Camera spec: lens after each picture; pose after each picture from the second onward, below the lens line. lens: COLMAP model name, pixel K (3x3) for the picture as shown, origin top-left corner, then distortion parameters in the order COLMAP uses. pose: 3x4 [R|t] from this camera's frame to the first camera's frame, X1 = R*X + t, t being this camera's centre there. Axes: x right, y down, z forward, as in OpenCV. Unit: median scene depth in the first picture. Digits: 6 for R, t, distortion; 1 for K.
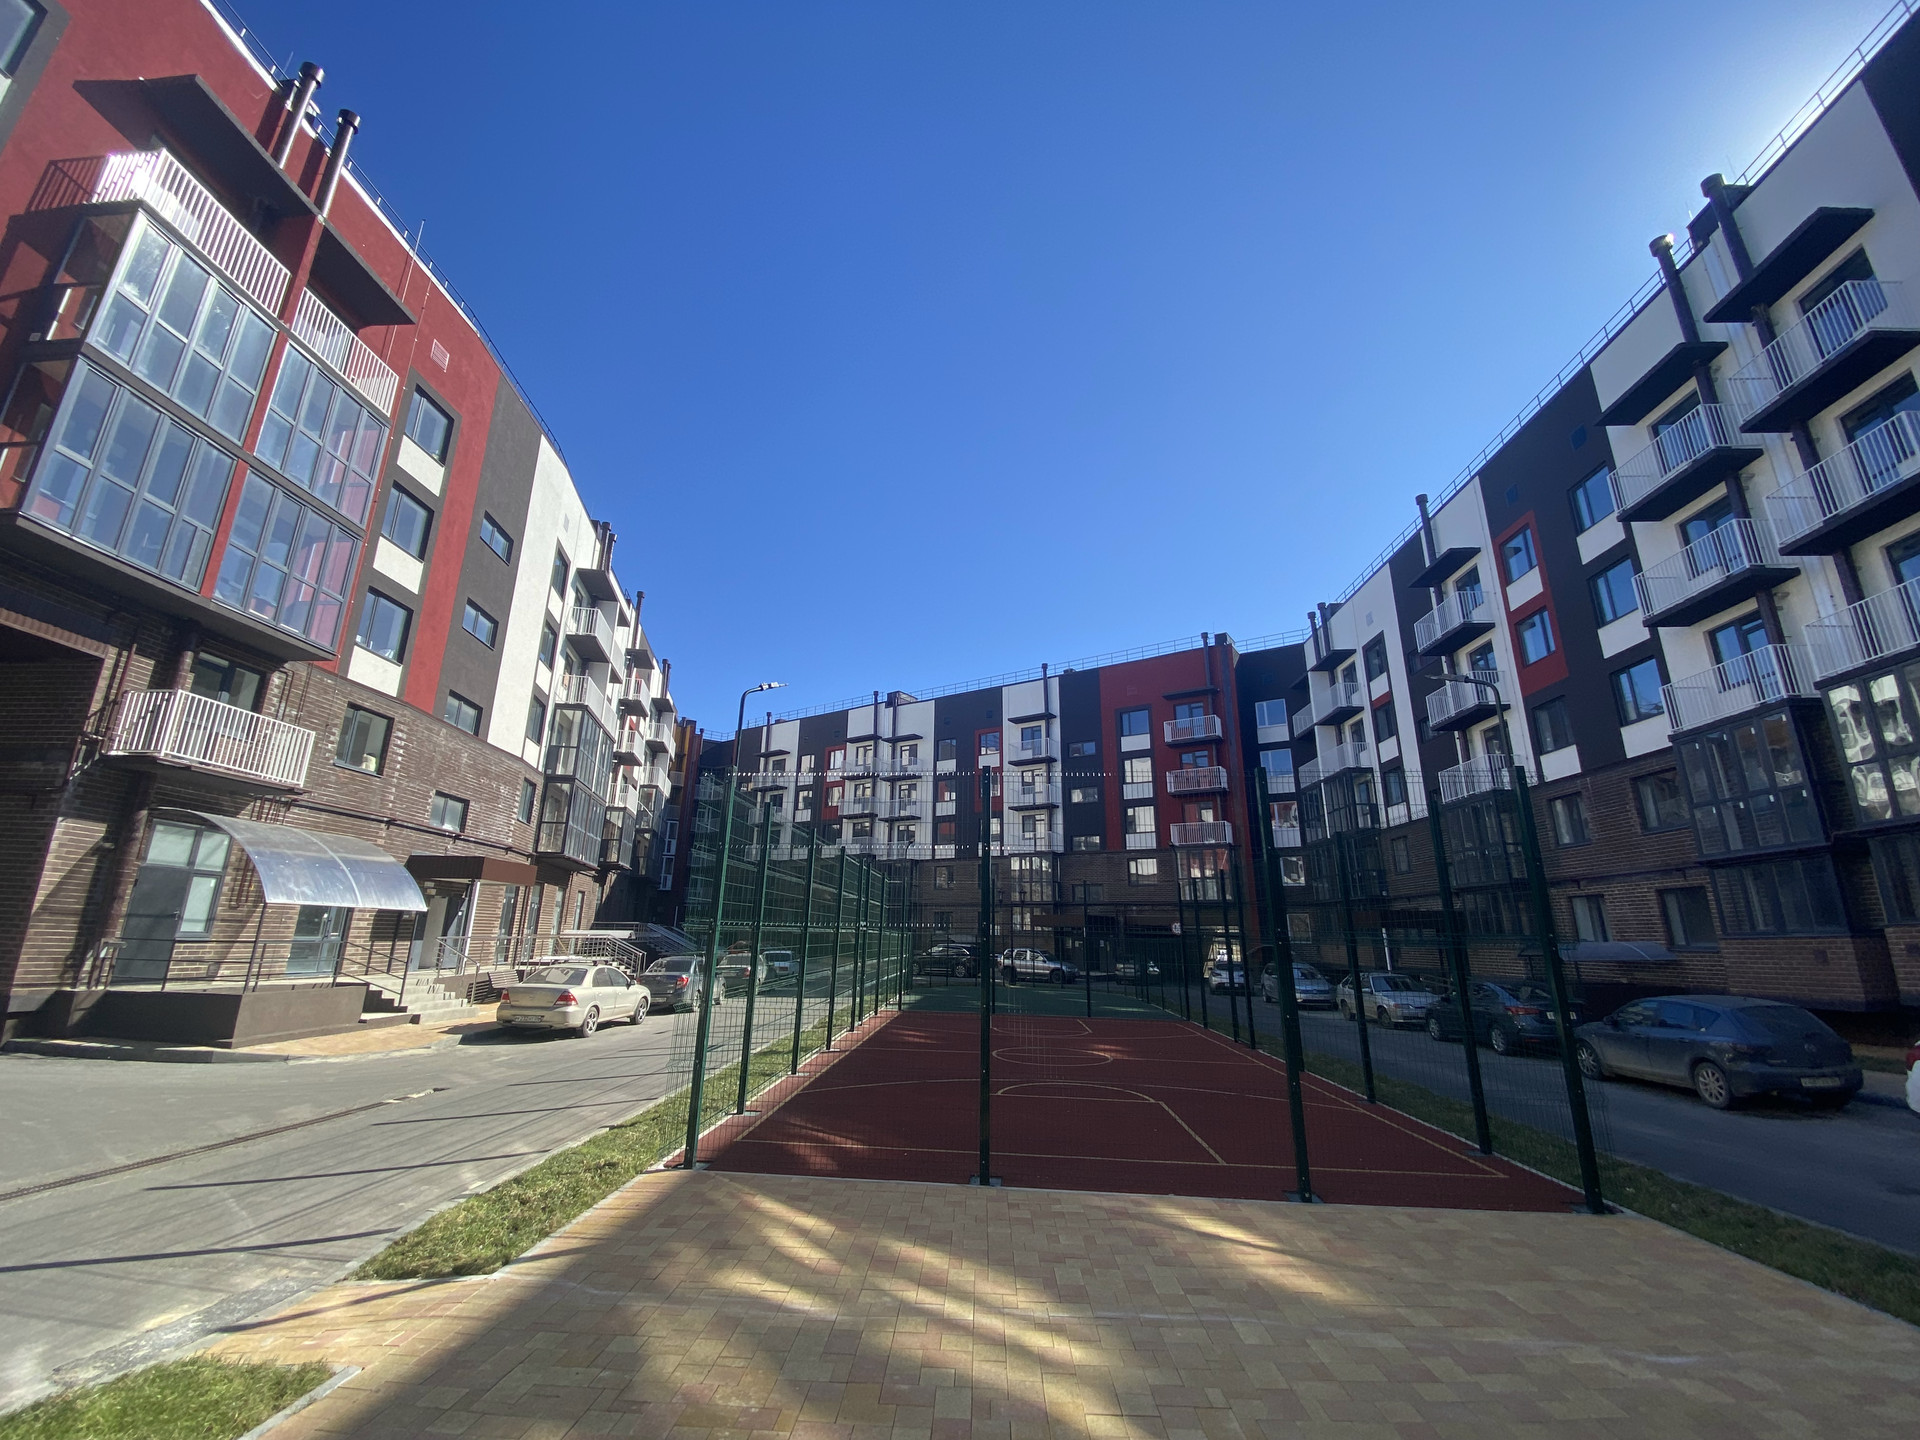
lens RADIAL K [[773.8, 0, 951.4], [0, 773.8, 715.0], [0, 0, 1]] dist [0.010107, -0.015001]
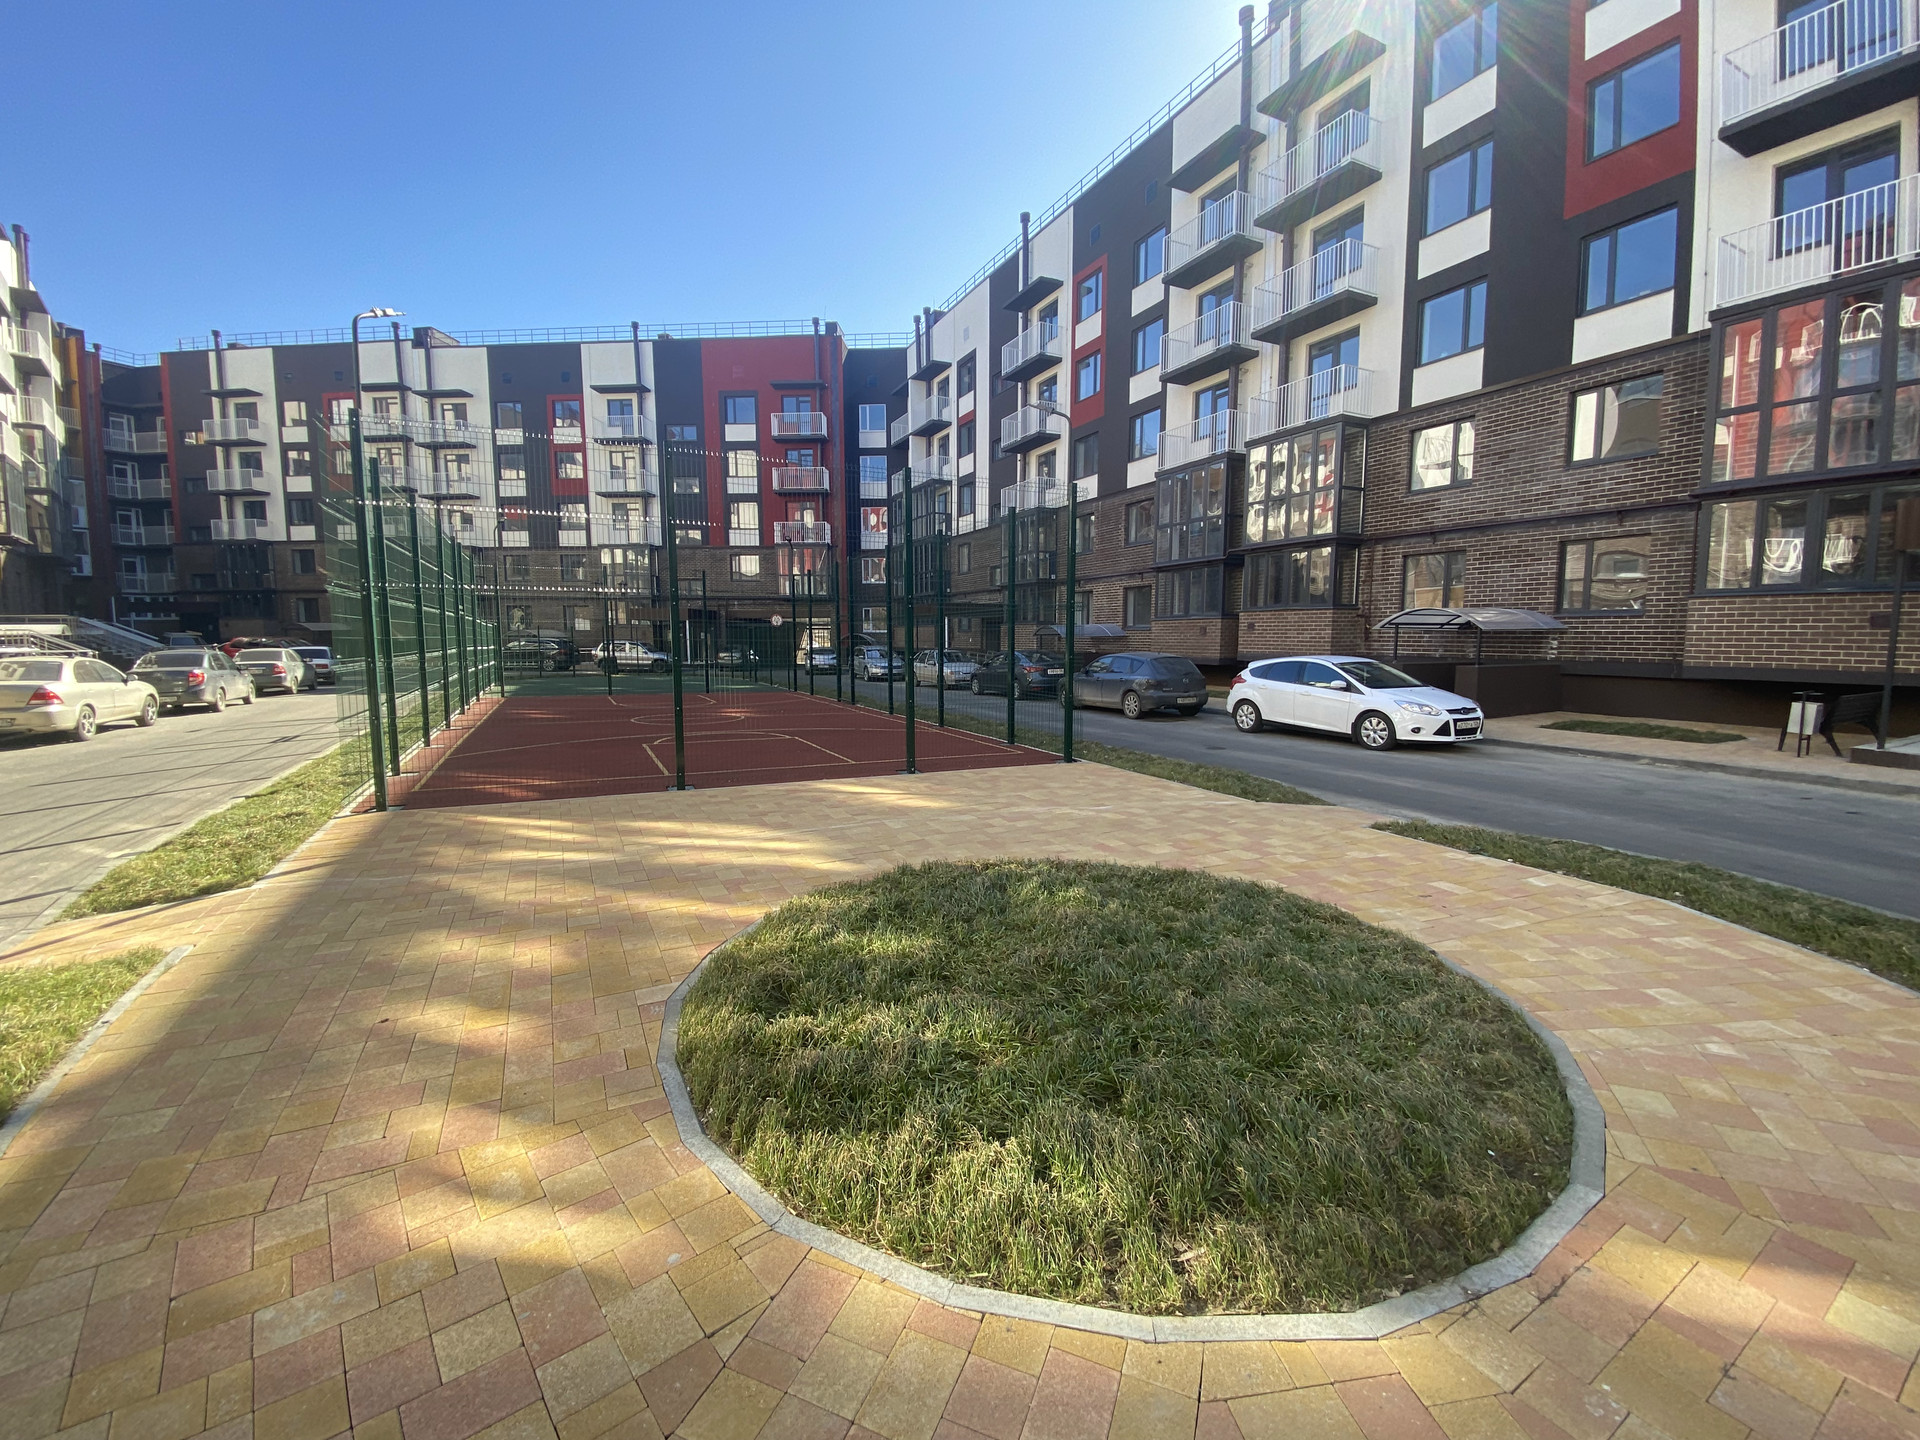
lens RADIAL K [[773.8, 0, 951.2], [0, 773.8, 719.5], [0, 0, 1]] dist [0.010107, -0.015001]
pose [[0.870129, -0.066228, 0.488354, -0.042759], [-0.123763, 0.929809, 0.346610, 0.001993], [-0.477031, -0.362035, 0.800857, -0.041413]]
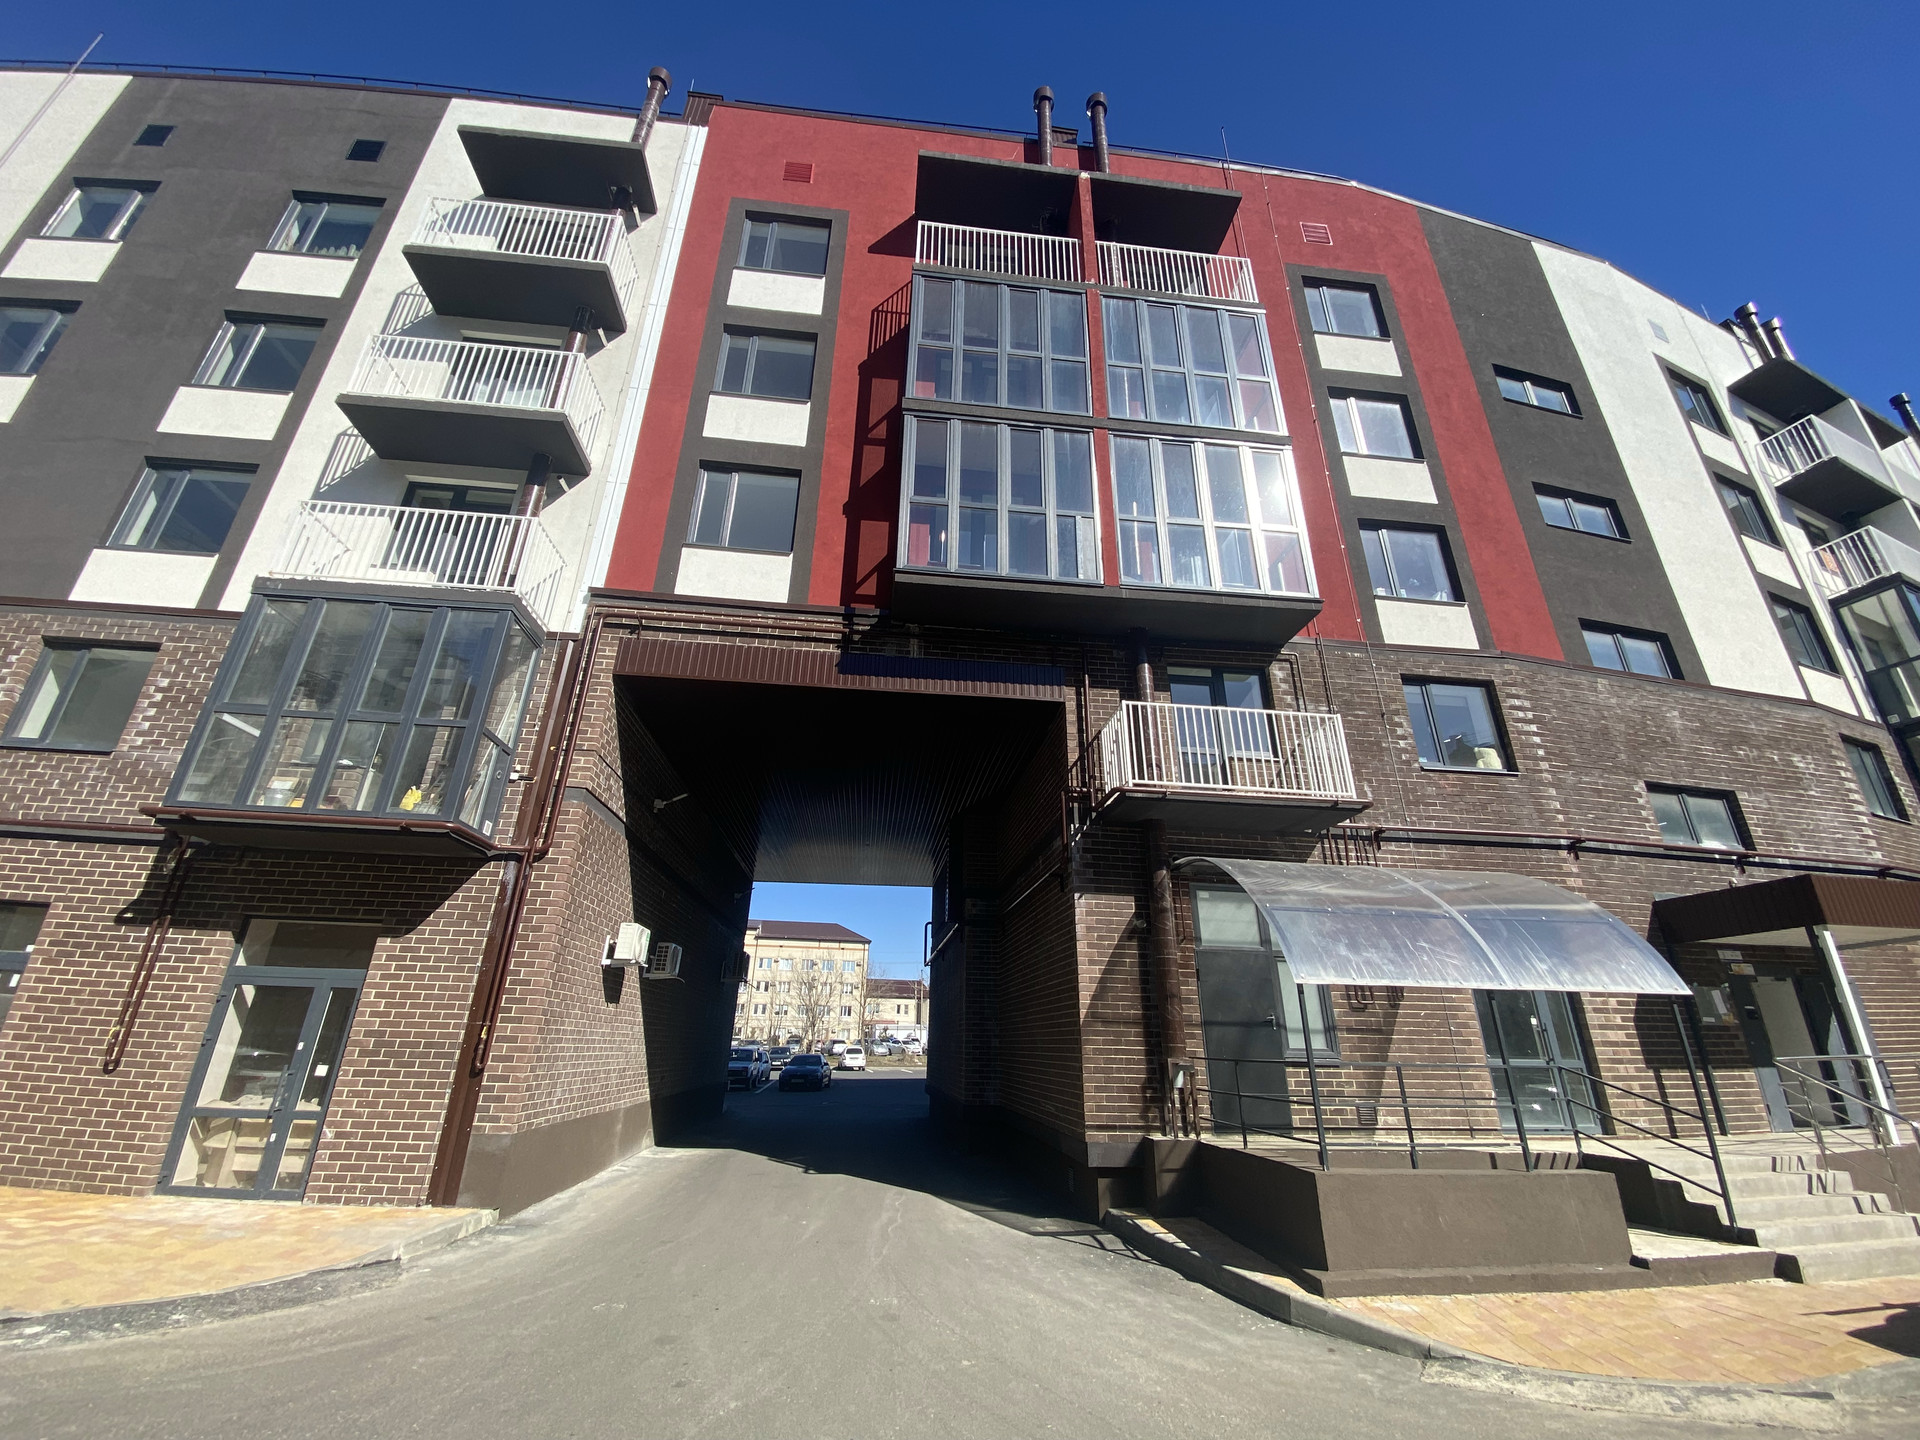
lens RADIAL K [[773.8, 0, 951.8], [0, 773.8, 719.6], [0, 0, 1]] dist [0.010107, -0.015001]
pose [[0.148747, -0.389906, -0.908761, -0.180856], [0.255692, 0.902898, -0.345539, 0.098600], [0.955247, -0.180965, 0.233999, 0.333326]]
